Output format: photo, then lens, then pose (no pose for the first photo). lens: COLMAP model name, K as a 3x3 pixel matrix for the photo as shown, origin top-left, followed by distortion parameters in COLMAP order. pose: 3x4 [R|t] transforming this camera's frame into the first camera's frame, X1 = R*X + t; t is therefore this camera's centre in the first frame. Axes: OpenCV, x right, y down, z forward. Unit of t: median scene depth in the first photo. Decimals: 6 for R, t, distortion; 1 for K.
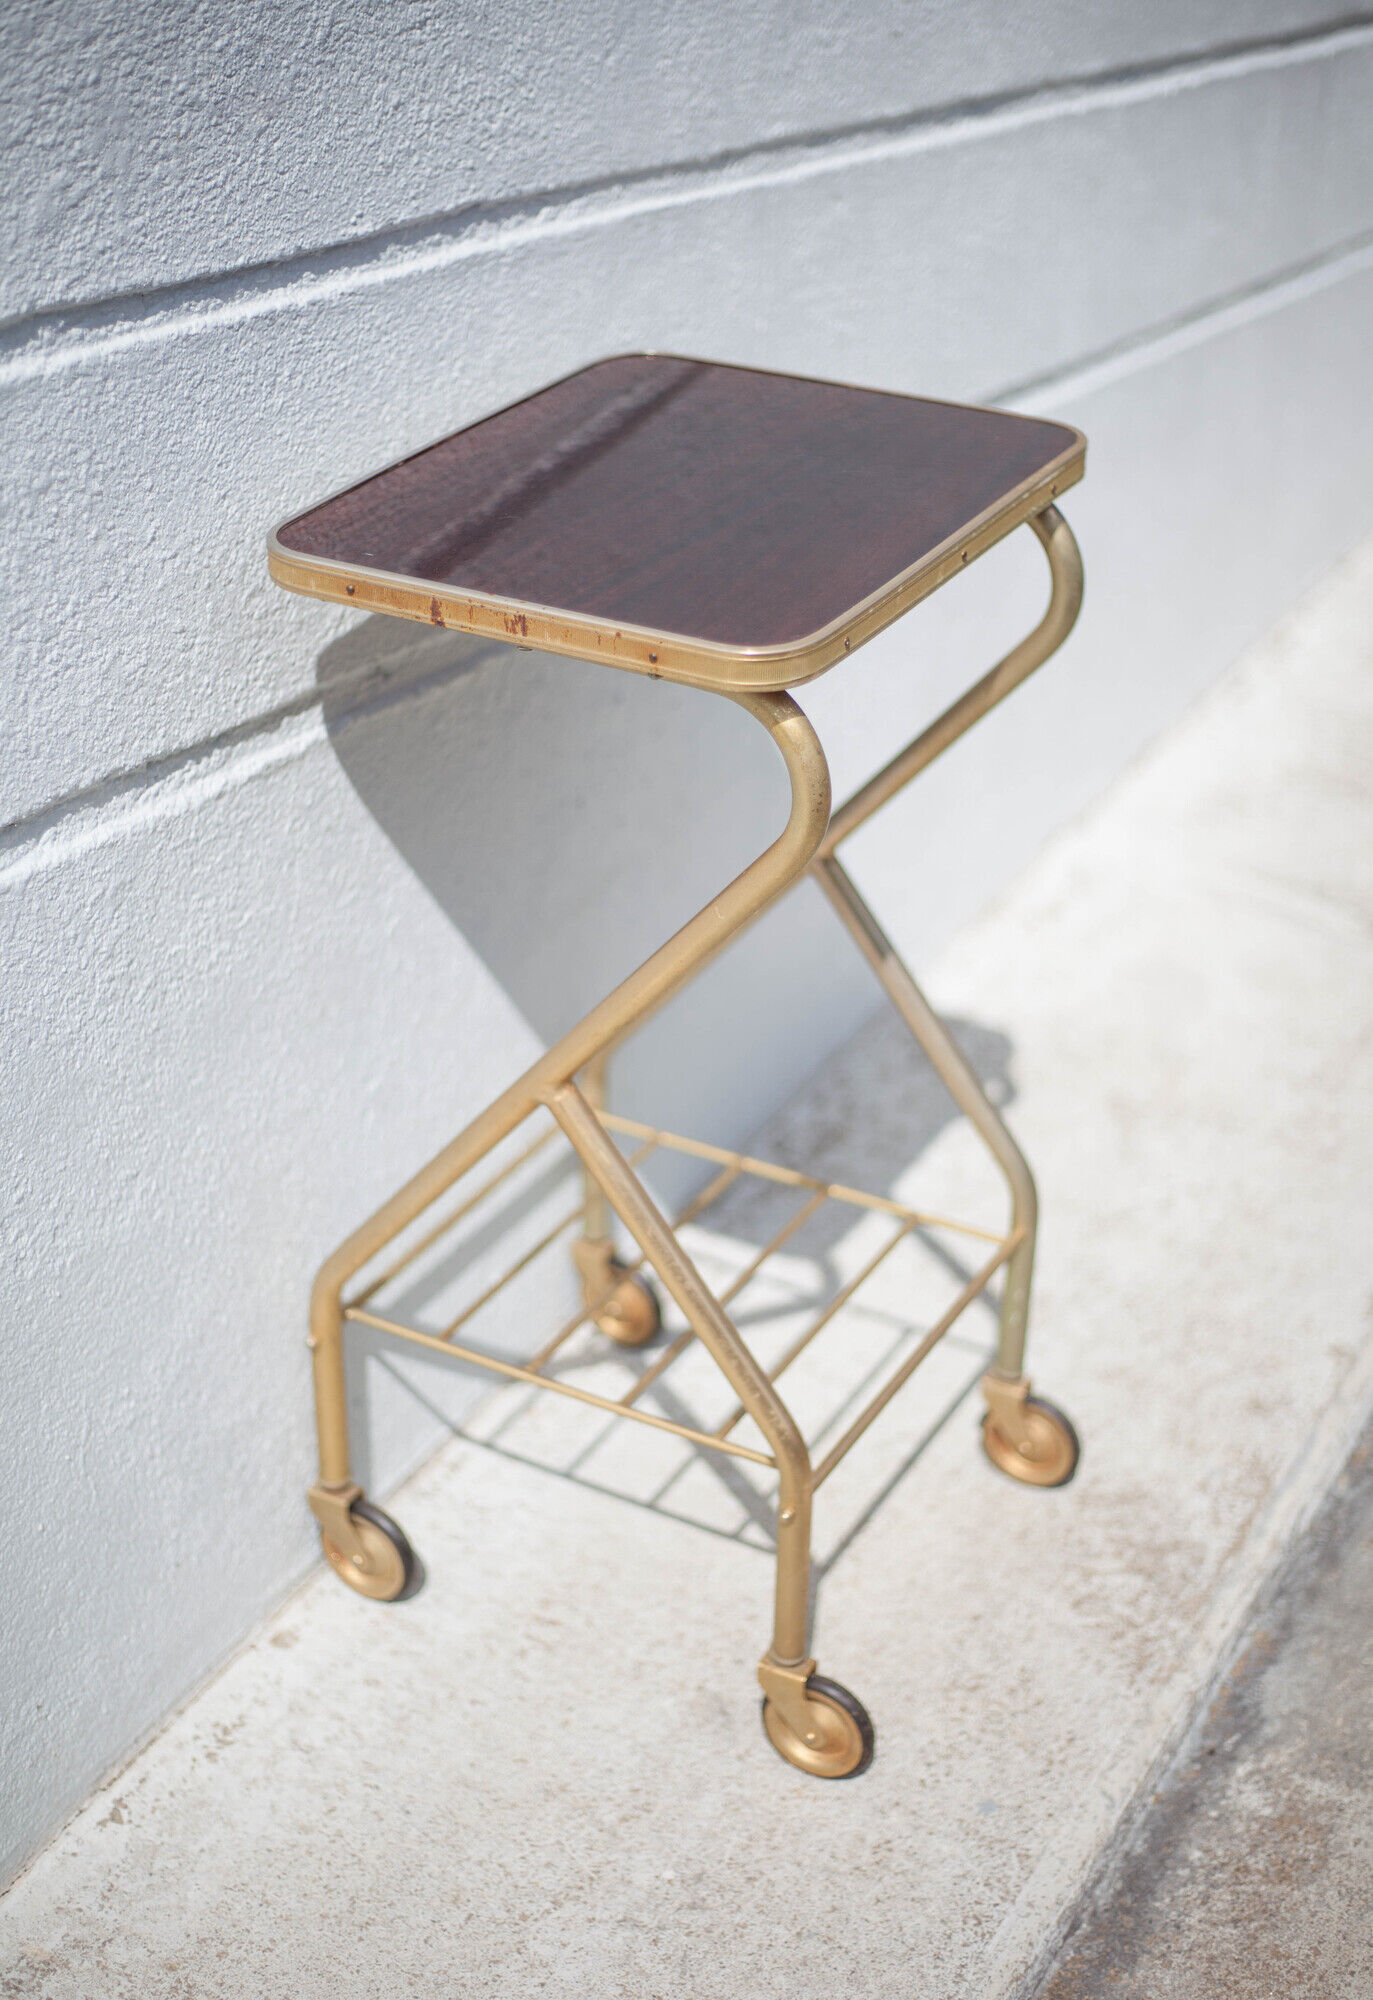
lens RADIAL K [[3057.7, 0, 686.5], [0, 3057.7, 1000.0], [0, 0, 1]] dist [-0.122246, -0.013335]
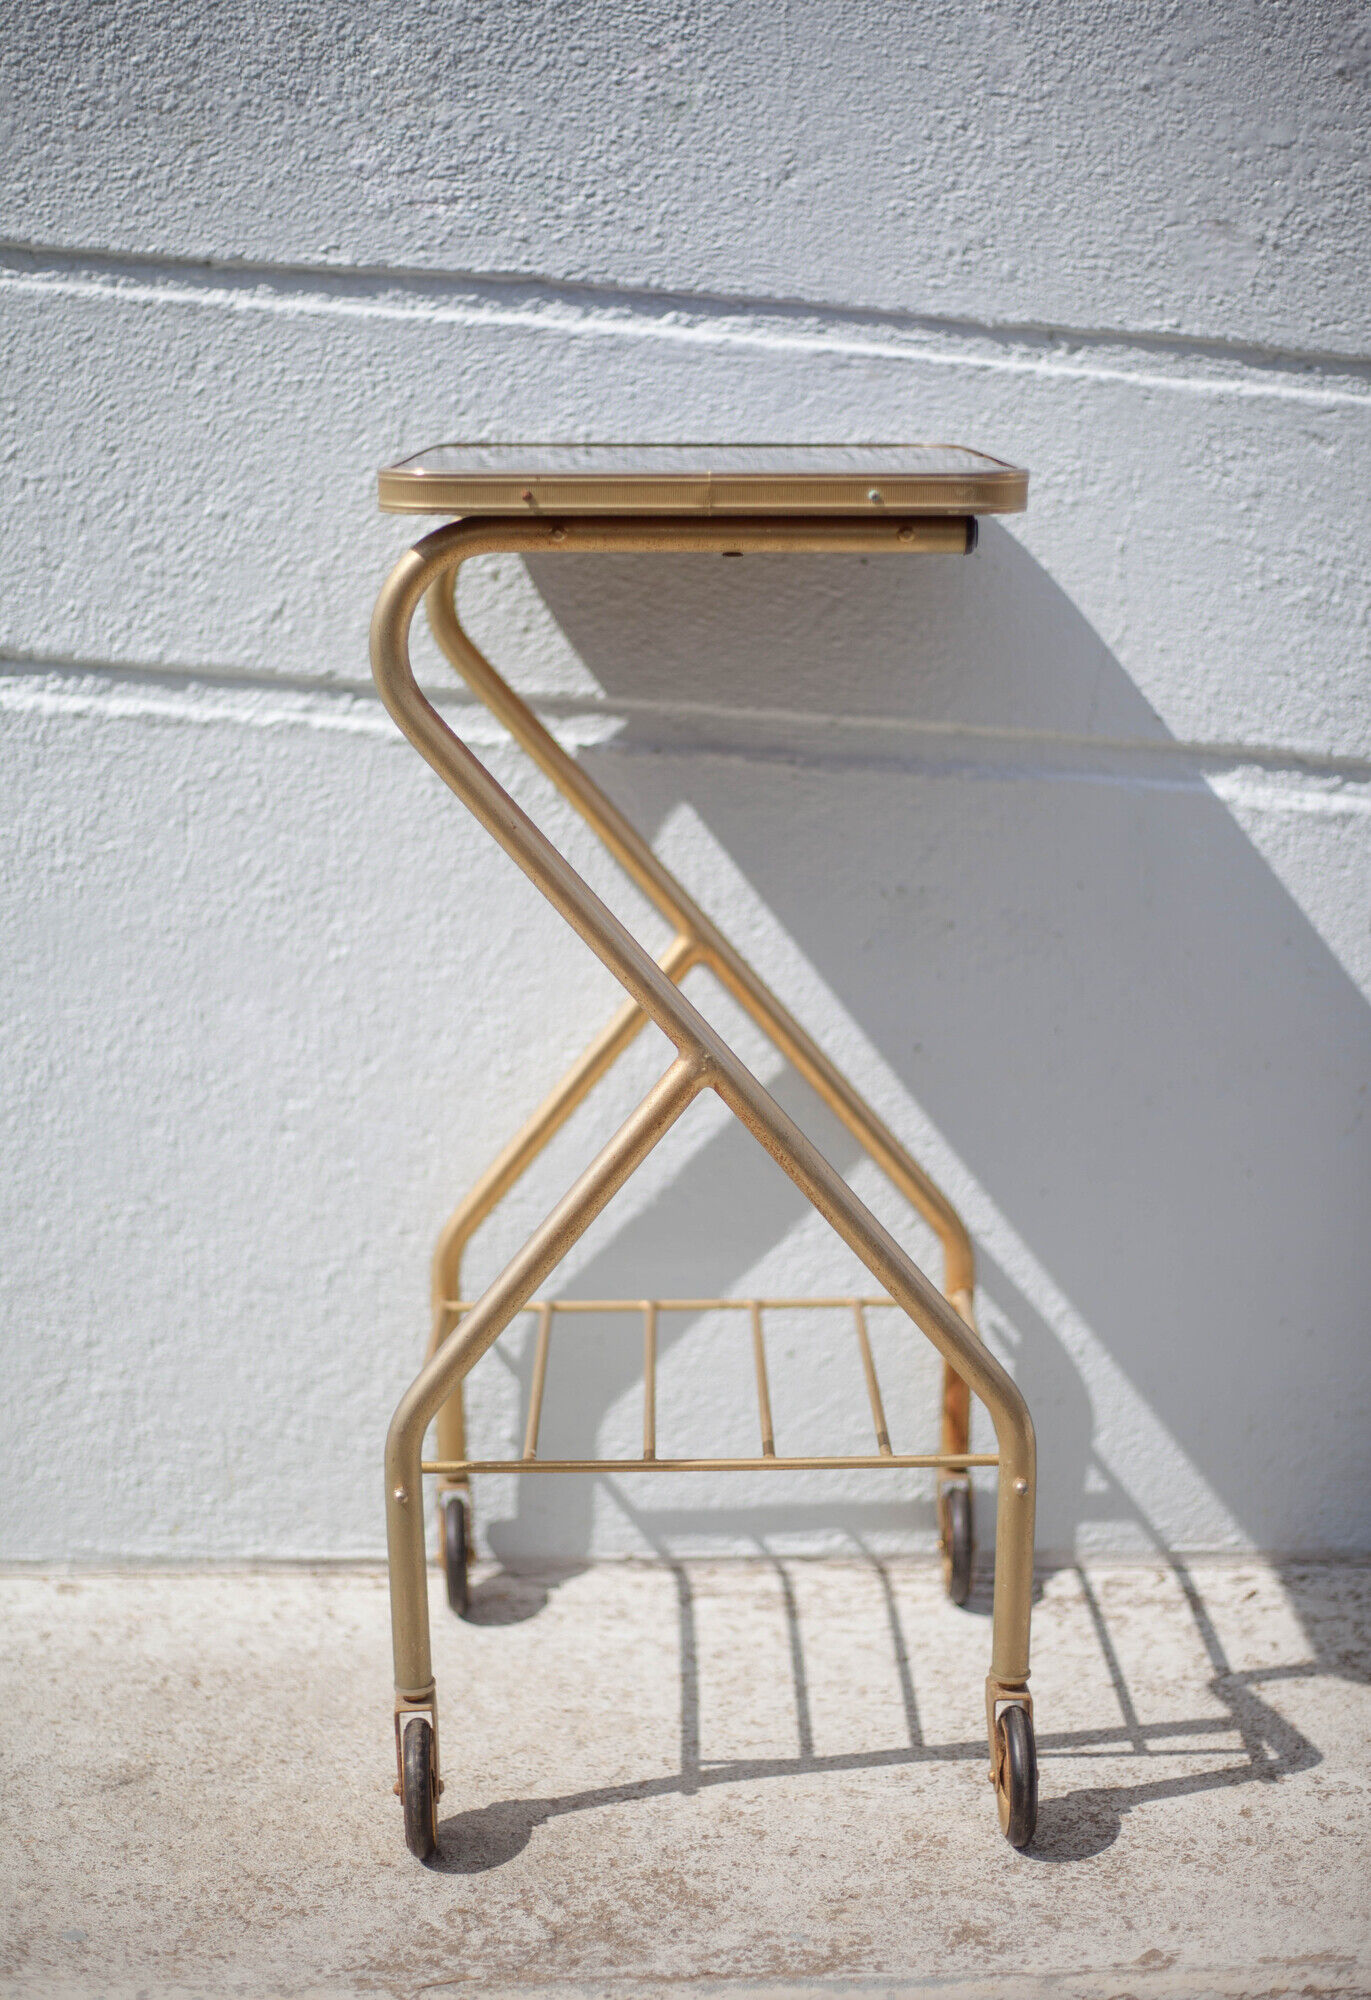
lens RADIAL K [[3057.7, 0, 685.5], [0, 3057.7, 1000.0], [0, 0, 1]] dist [-0.122246, -0.013335]
pose [[0.475988, 0.154711, -0.865736, 0.893663], [-0.411813, 0.909020, -0.063972, 0.008113], [0.777075, 0.386972, 0.496395, 0.616559]]
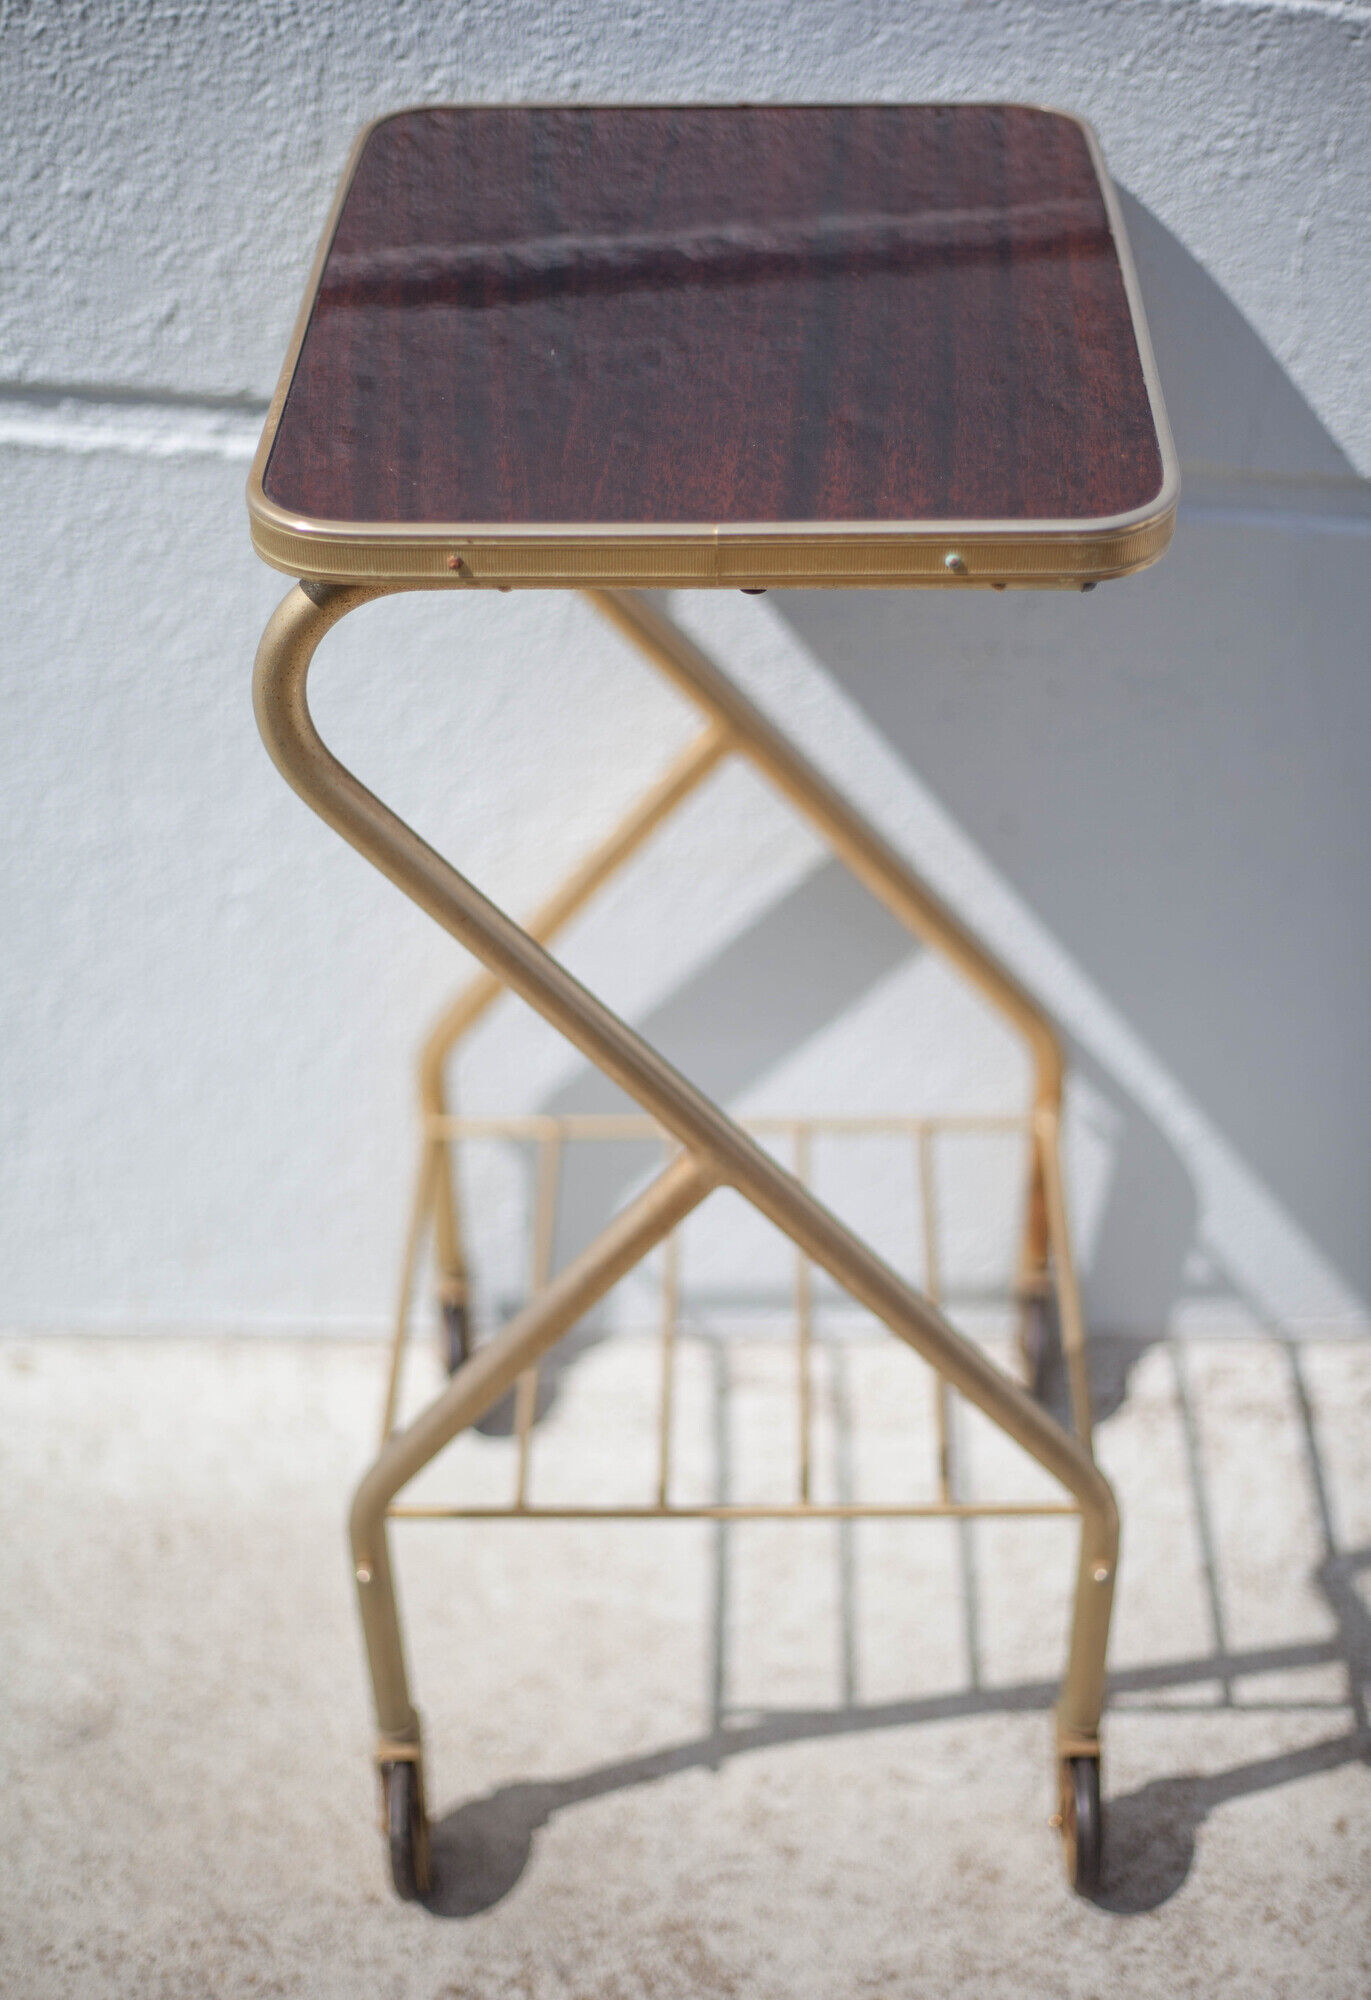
lens RADIAL K [[3104.8, 0, 685.5], [0, 3104.8, 1000.0], [0, 0, 1]] dist [-0.128000, -0.065389]
pose [[0.449308, 0.501557, -0.739299, 0.632087], [-0.405746, 0.851825, 0.331306, -0.291941], [0.795922, 0.151109, 0.586237, 0.643689]]
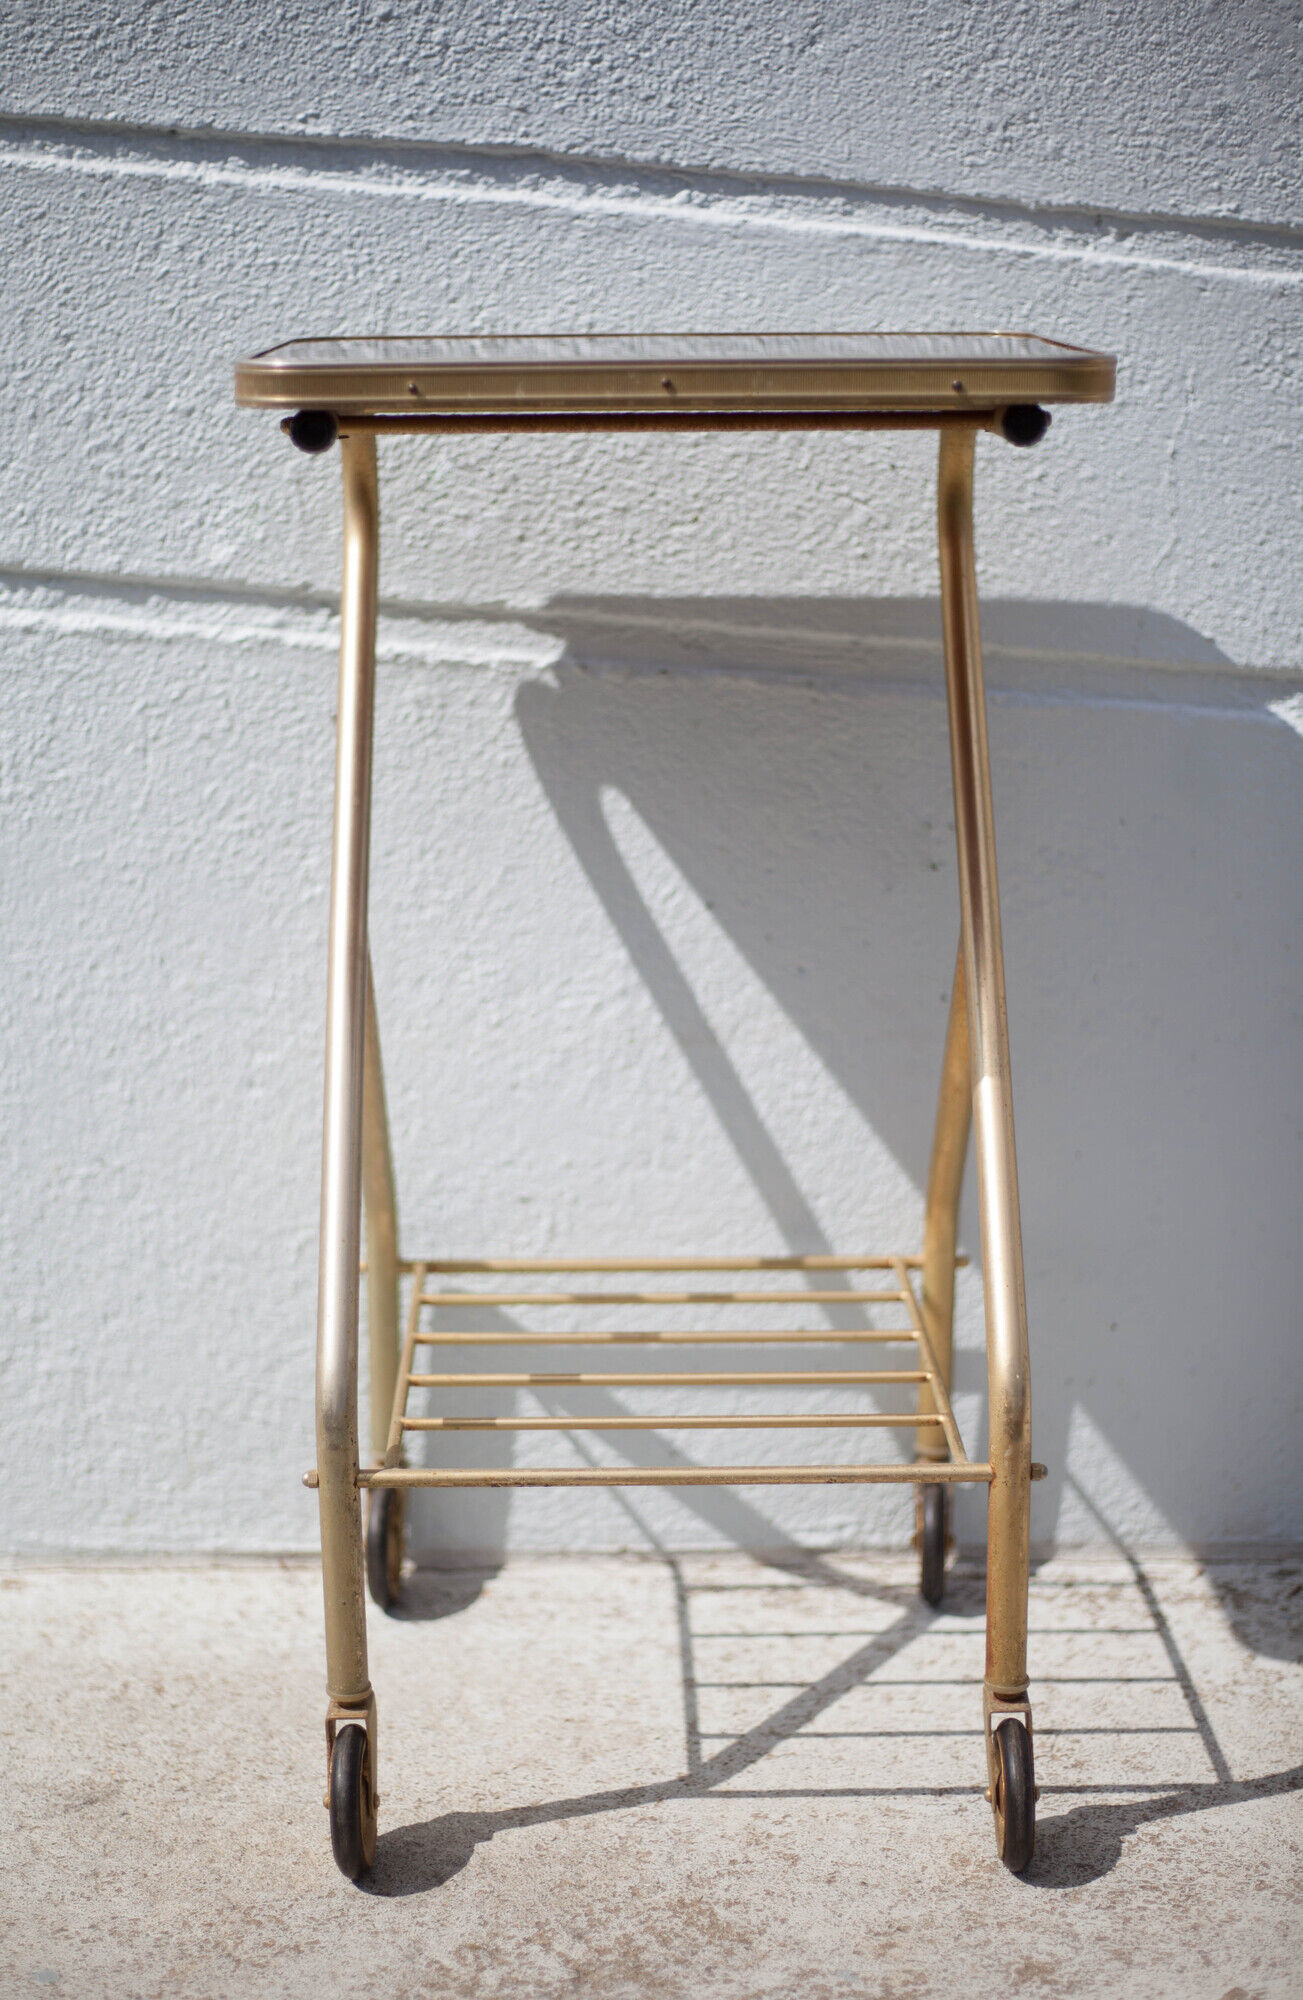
lens RADIAL K [[3142.9, 0, 599.8], [0, 3142.9, 1029.6], [0, 0, 1]] dist [-0.132921, 0.023615]
pose [[0.486954, 0.179047, -0.854879, 0.818077], [-0.413897, 0.909194, -0.045341, 0.022319], [0.769132, 0.375911, 0.516843, 0.614714]]
